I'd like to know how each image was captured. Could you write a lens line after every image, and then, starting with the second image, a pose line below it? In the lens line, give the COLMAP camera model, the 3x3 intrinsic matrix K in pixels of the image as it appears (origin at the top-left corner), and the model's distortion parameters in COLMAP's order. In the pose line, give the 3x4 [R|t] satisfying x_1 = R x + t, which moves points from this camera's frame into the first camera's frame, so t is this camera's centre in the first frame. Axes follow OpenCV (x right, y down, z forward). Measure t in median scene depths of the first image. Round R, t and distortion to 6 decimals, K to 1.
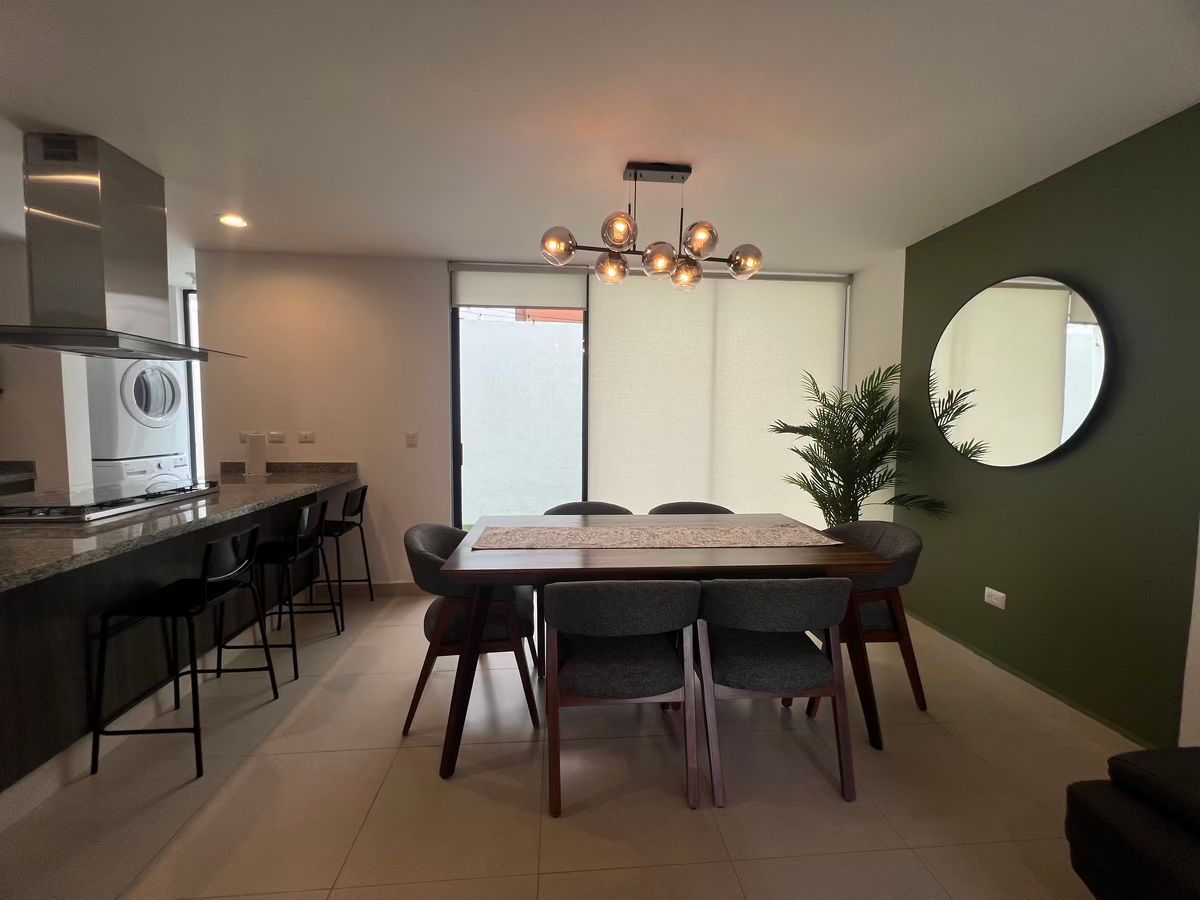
lens RADIAL K [[479.8, 0, 607.9], [0, 479.8, 448.6], [0, 0, 1]] dist [-0.006888, -0.000281]
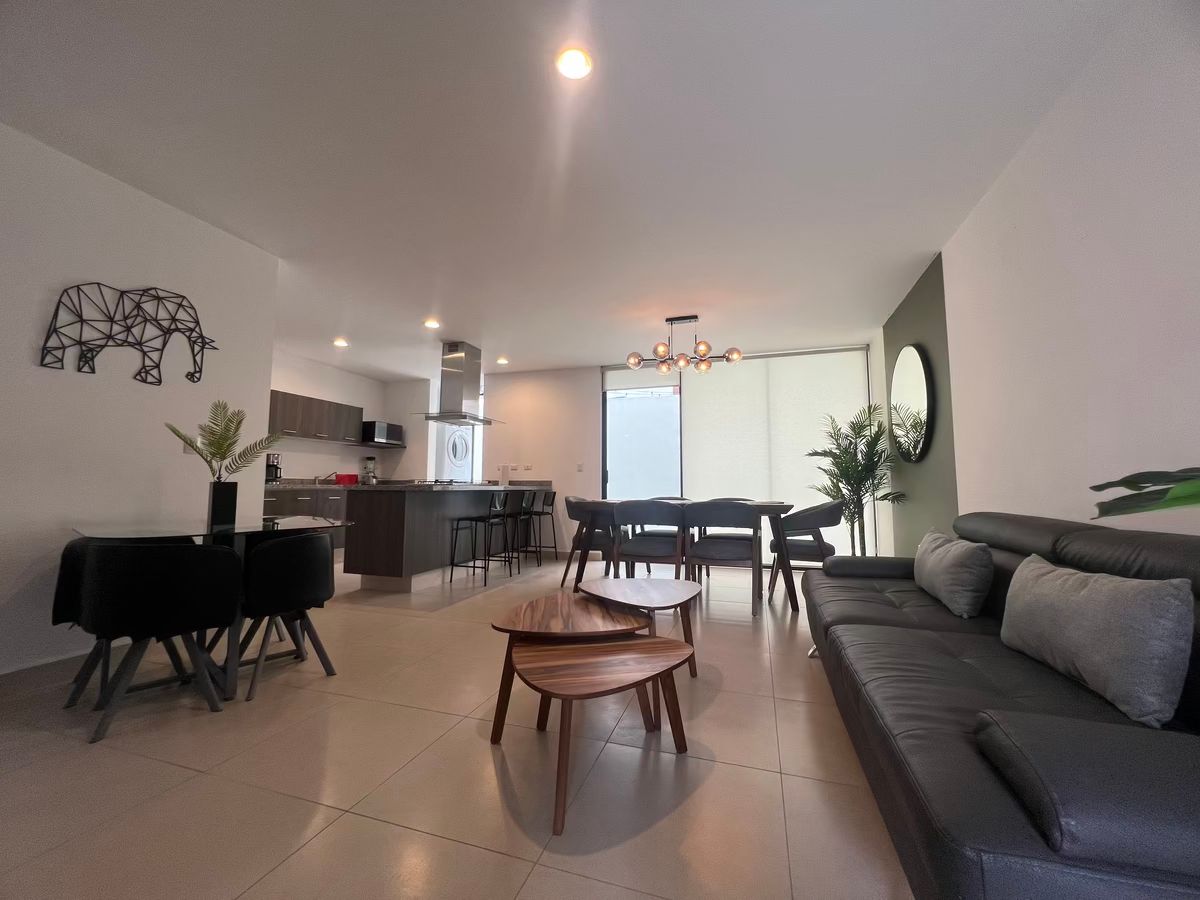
lens RADIAL K [[479.8, 0, 594.5], [0, 479.8, 449.0], [0, 0, 1]] dist [-0.006888, -0.000281]
pose [[0.915181, -0.035748, -0.401455, 0.380095], [-0.026280, 0.988646, -0.147944, 0.192927], [0.402185, 0.145946, 0.903851, -0.630085]]
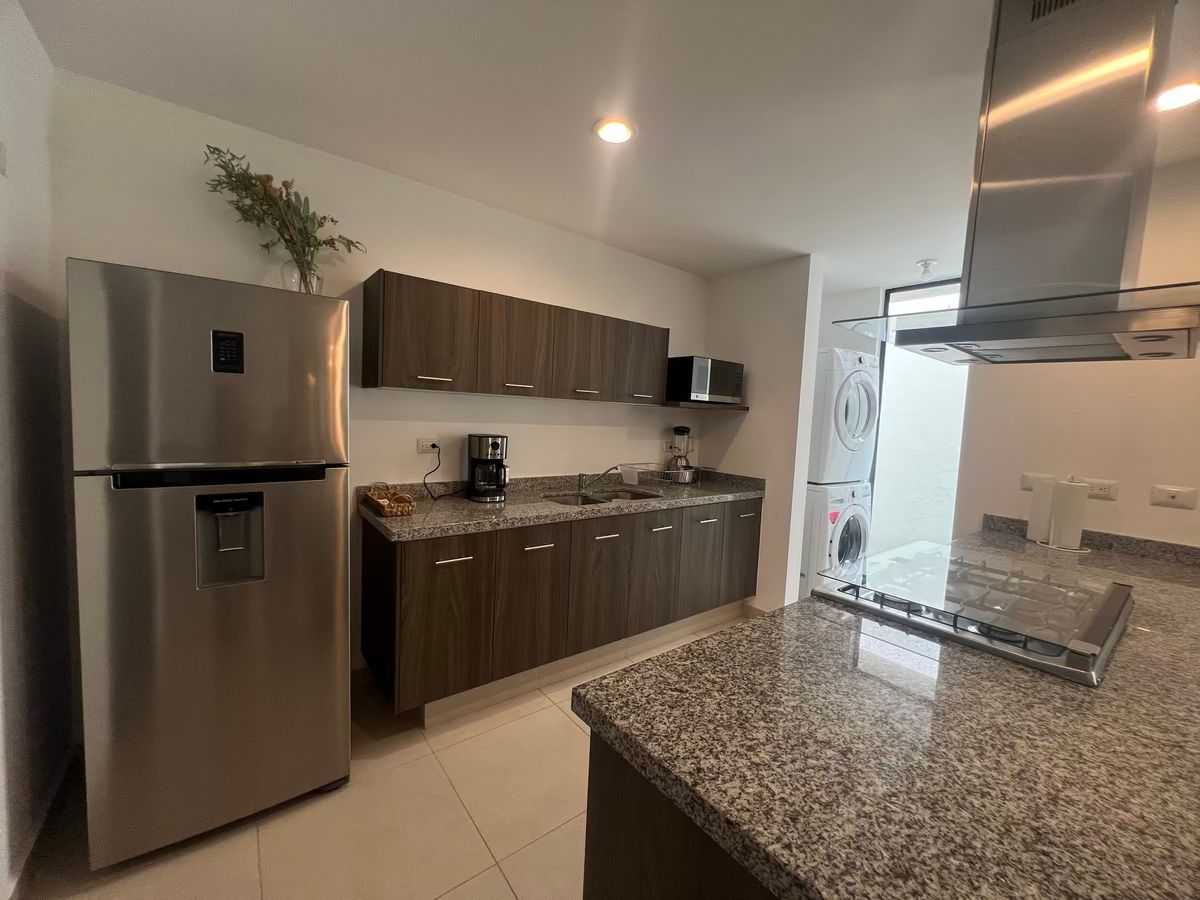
lens RADIAL K [[479.8, 0, 599.7], [0, 479.8, 451.2], [0, 0, 1]] dist [-0.006888, -0.000281]
pose [[0.537682, 0.080486, -0.839297, -0.593530], [-0.099710, 0.994518, 0.031493, -0.030259], [0.837231, 0.066754, 0.542760, 0.177794]]
